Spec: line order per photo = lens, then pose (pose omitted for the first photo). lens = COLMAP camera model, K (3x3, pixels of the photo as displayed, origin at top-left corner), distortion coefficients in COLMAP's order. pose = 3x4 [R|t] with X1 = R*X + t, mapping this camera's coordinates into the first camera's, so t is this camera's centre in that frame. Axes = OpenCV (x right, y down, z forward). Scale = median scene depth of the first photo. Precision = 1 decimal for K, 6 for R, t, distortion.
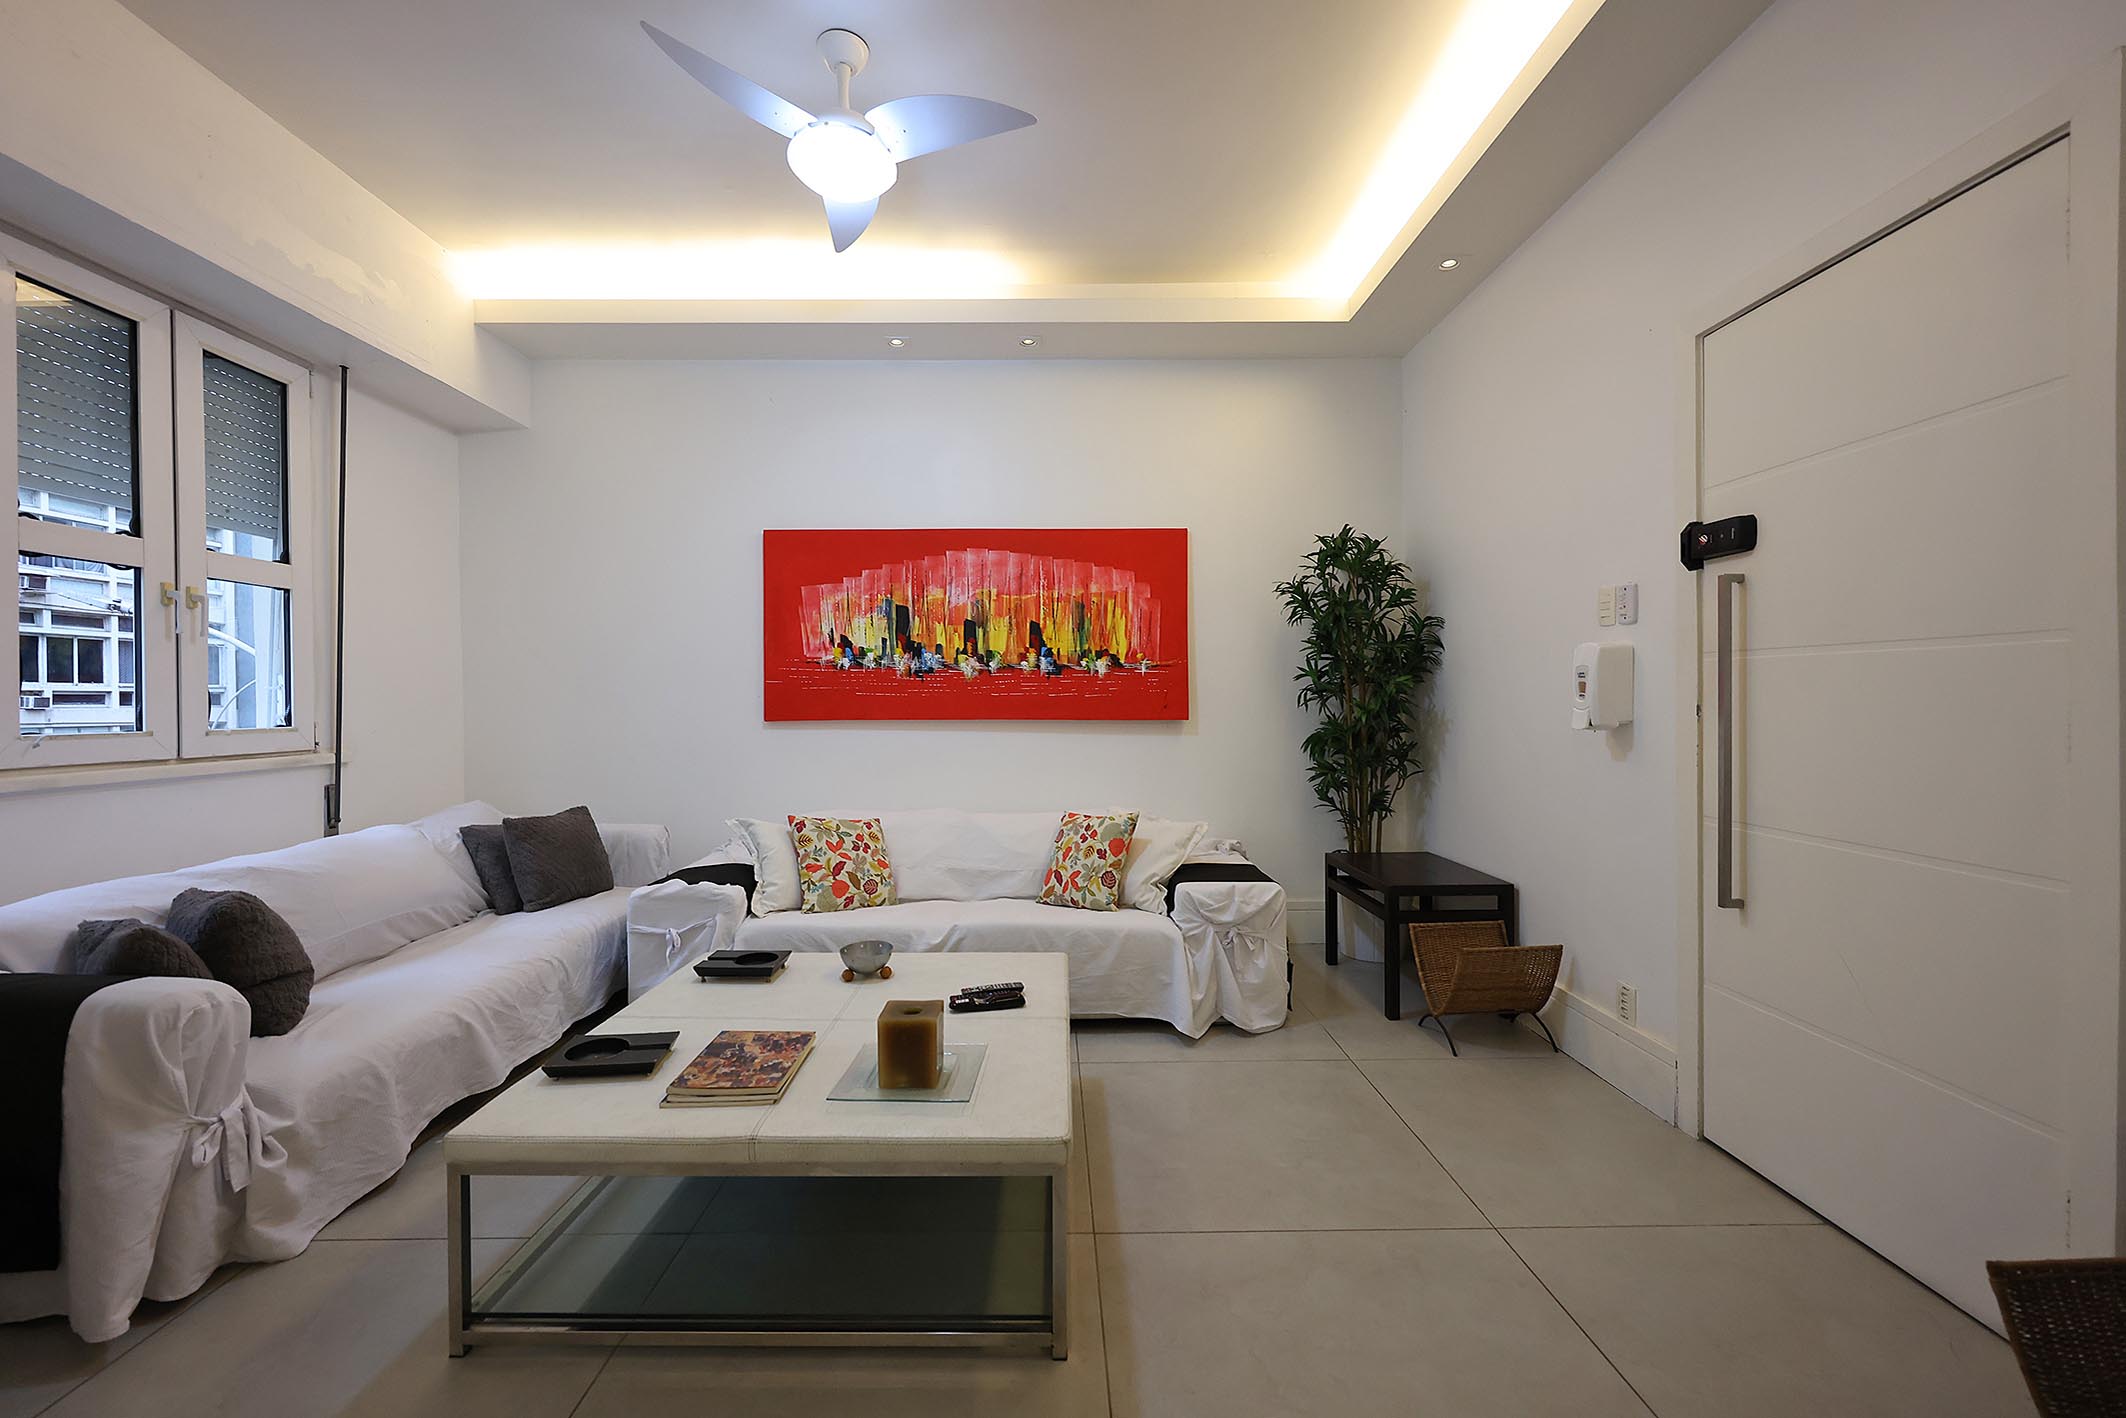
lens RADIAL K [[855.7, 0, 1060.7], [0, 855.7, 704.1], [0, 0, 1]] dist [-0.001759, 0.000538]
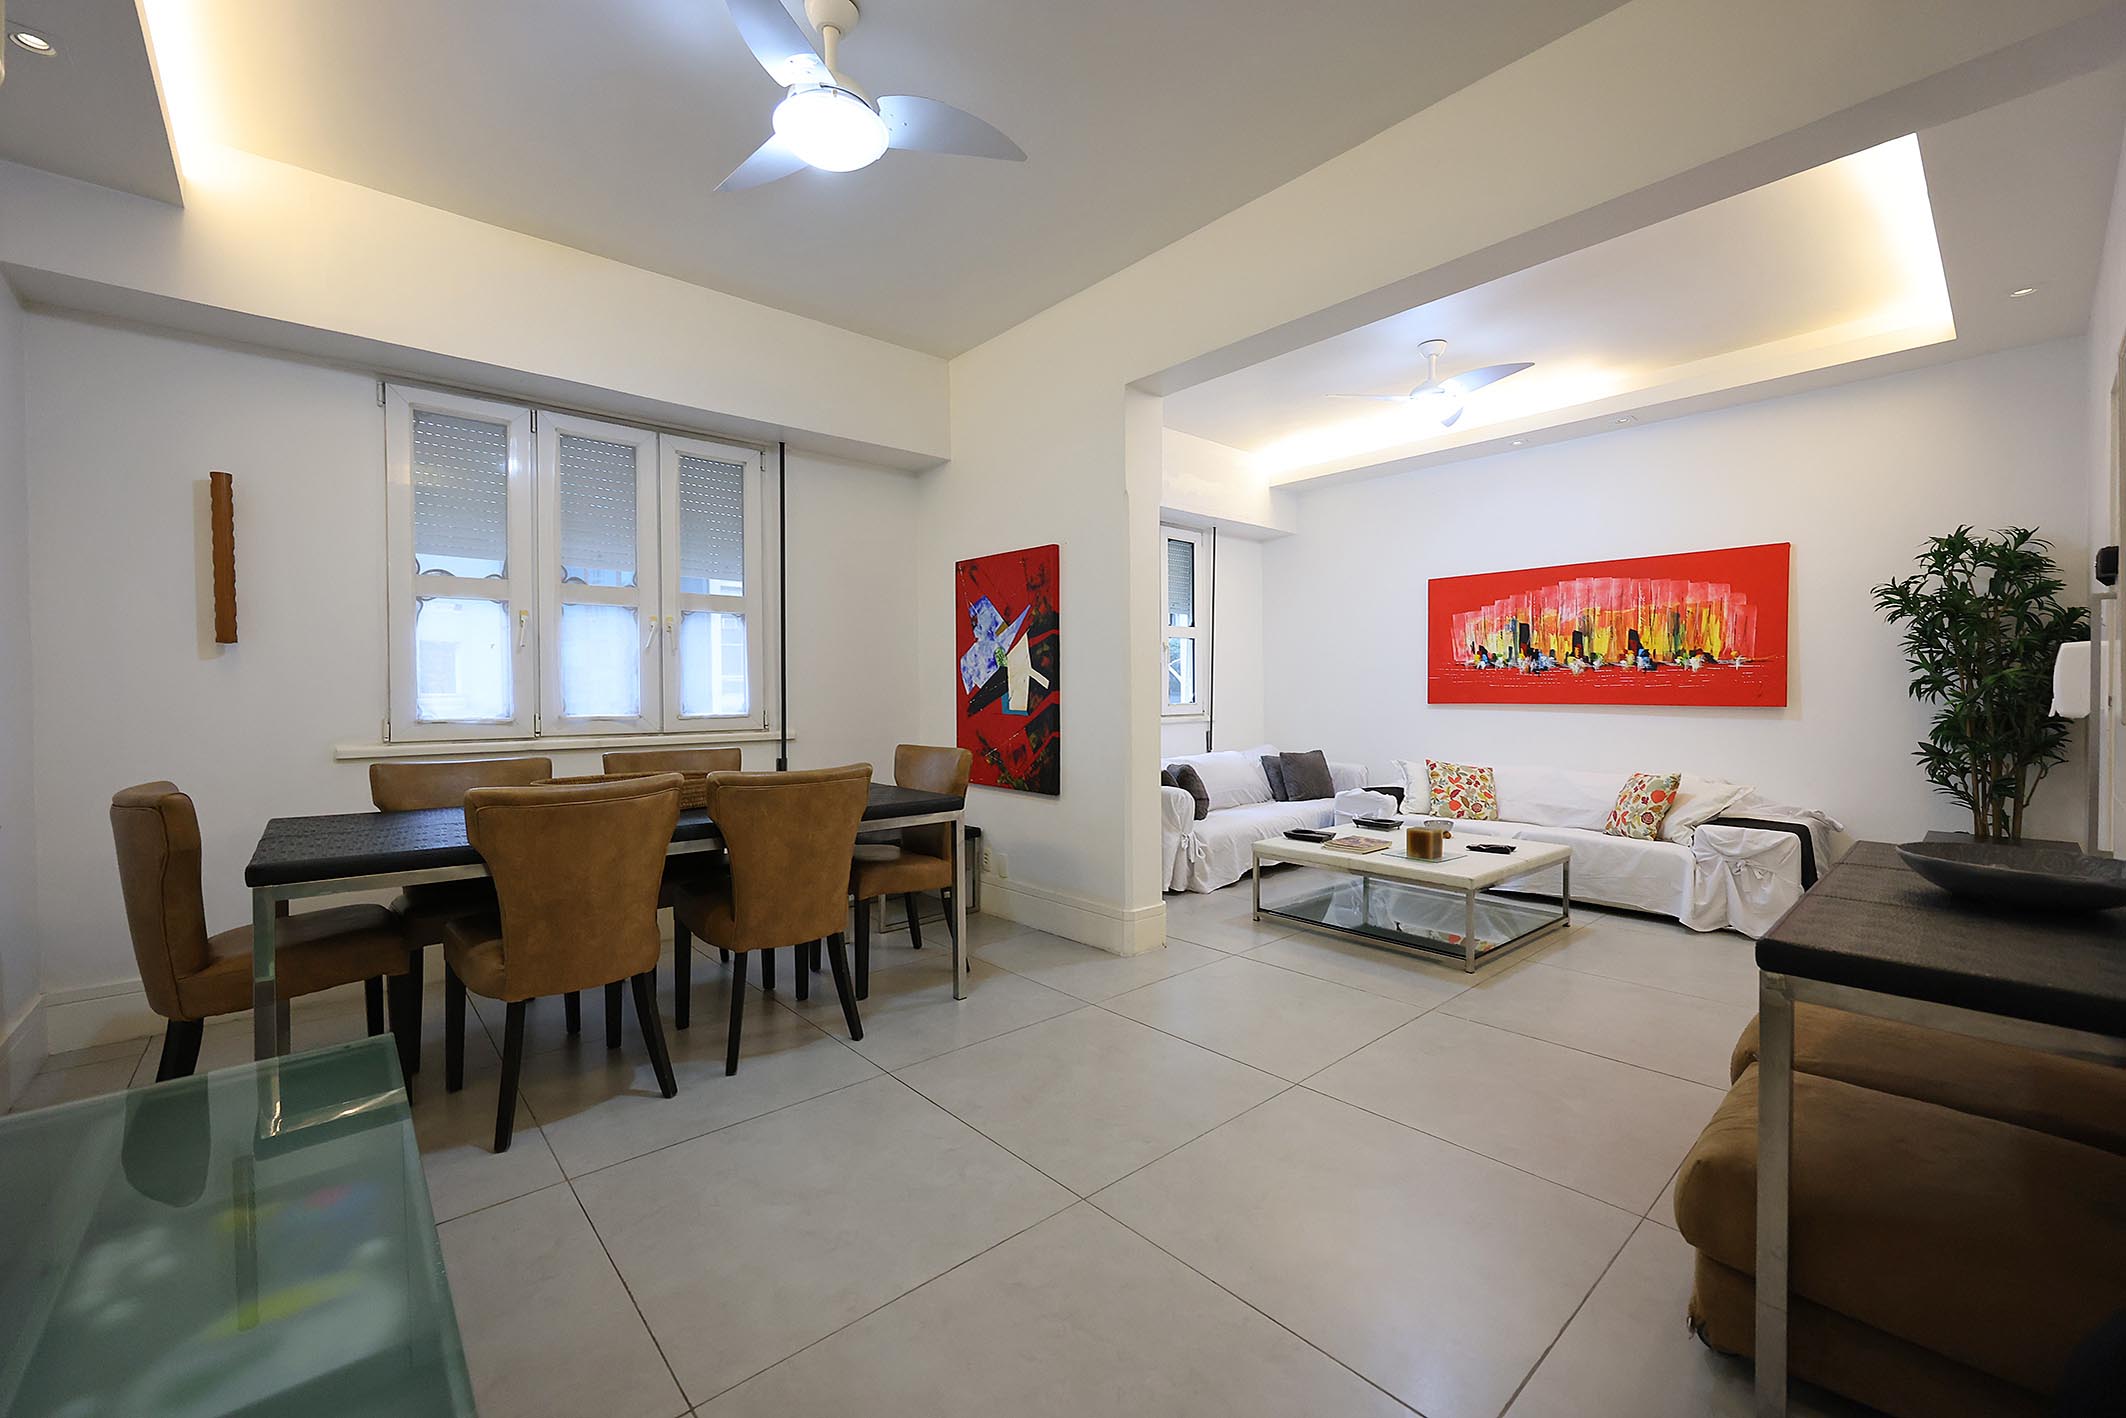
lens RADIAL K [[854.5, 0, 1047.2], [0, 854.5, 705.8], [0, 0, 1]] dist [-0.001150, 0.000016]
pose [[0.648194, 0.014147, -0.761344, 0.439452], [-0.000962, 0.999842, 0.017760, -0.003221], [0.761475, -0.010780, 0.648105, -0.599836]]
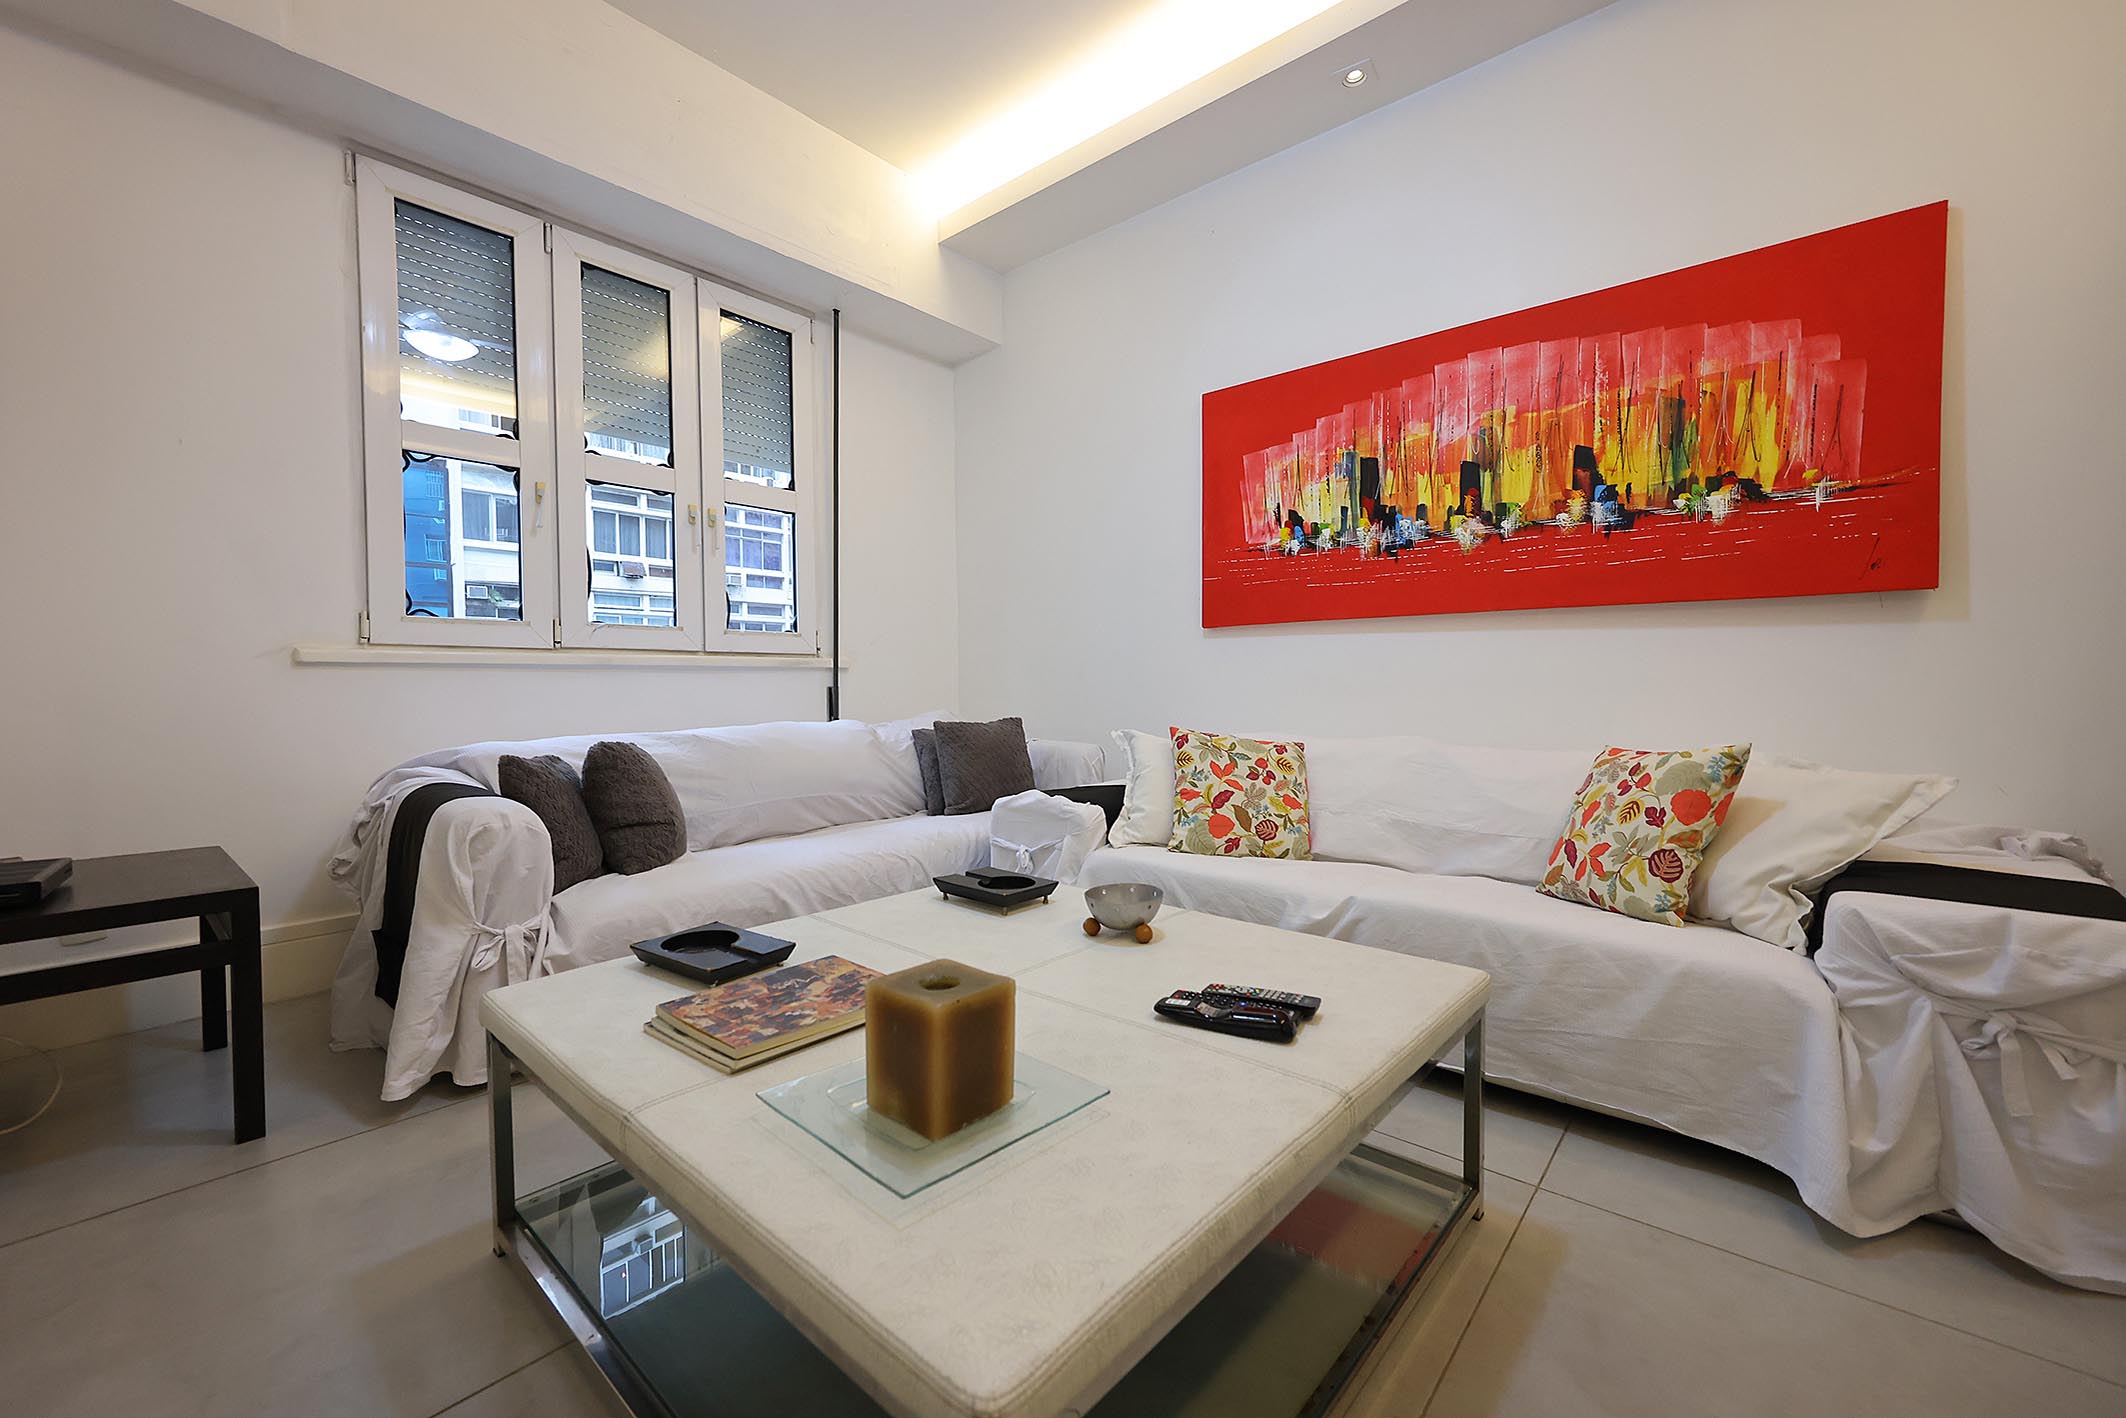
lens RADIAL K [[860.6, 0, 1044.2], [0, 860.6, 706.7], [0, 0, 1]] dist [0.000060, 0.000173]
pose [[0.742666, 0.018453, -0.669407, 0.114028], [0.000663, 0.999600, 0.028291, 0.083866], [0.669661, -0.021454, 0.742357, 0.319158]]
